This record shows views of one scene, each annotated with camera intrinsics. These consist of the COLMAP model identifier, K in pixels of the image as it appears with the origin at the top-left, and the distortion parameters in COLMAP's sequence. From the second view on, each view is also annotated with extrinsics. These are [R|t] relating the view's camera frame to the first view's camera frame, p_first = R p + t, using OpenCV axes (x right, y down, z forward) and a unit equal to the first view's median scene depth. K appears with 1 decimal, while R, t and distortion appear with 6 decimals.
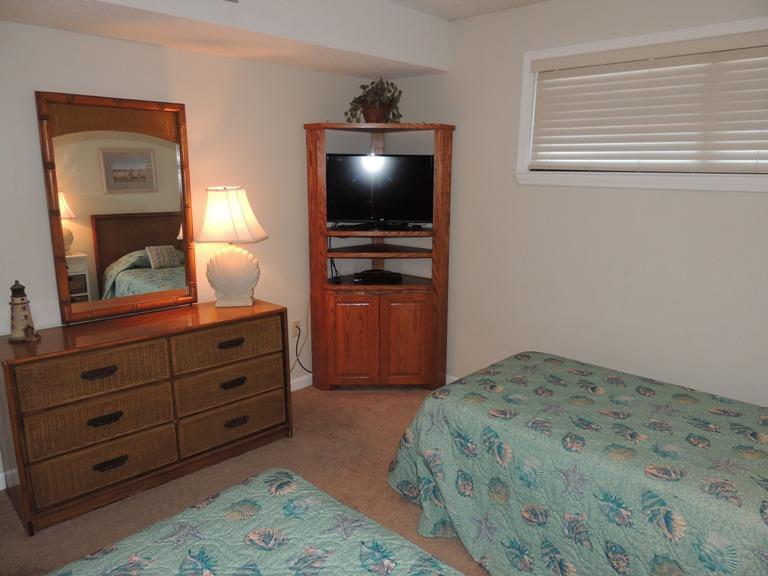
lens RADIAL K [[554.3, 0, 385.4], [0, 554.3, 288.3], [0, 0, 1]] dist [-0.003590, -0.001810]
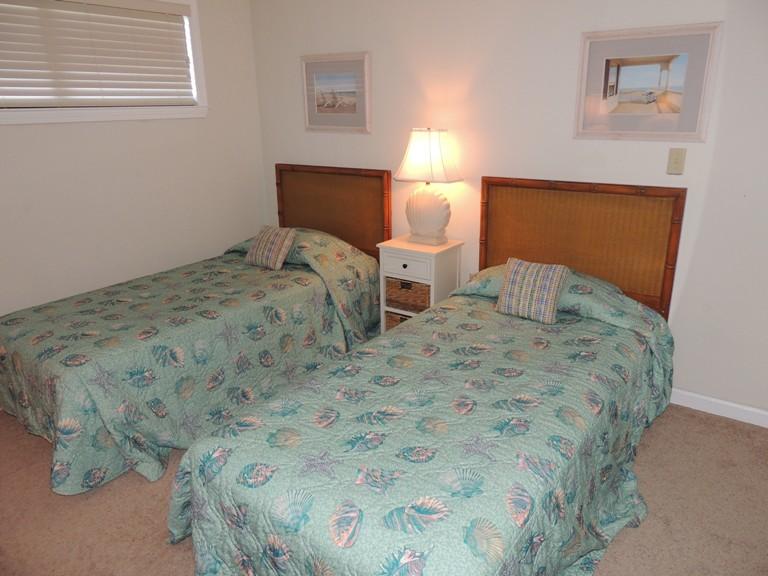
lens RADIAL K [[554.3, 0, 385.4], [0, 554.3, 288.3], [0, 0, 1]] dist [-0.003590, -0.001810]
pose [[-0.124268, -0.318364, 0.939788, -0.783381], [0.228706, 0.912437, 0.339340, -0.109529], [-0.965531, 0.257105, -0.040575, 0.530172]]
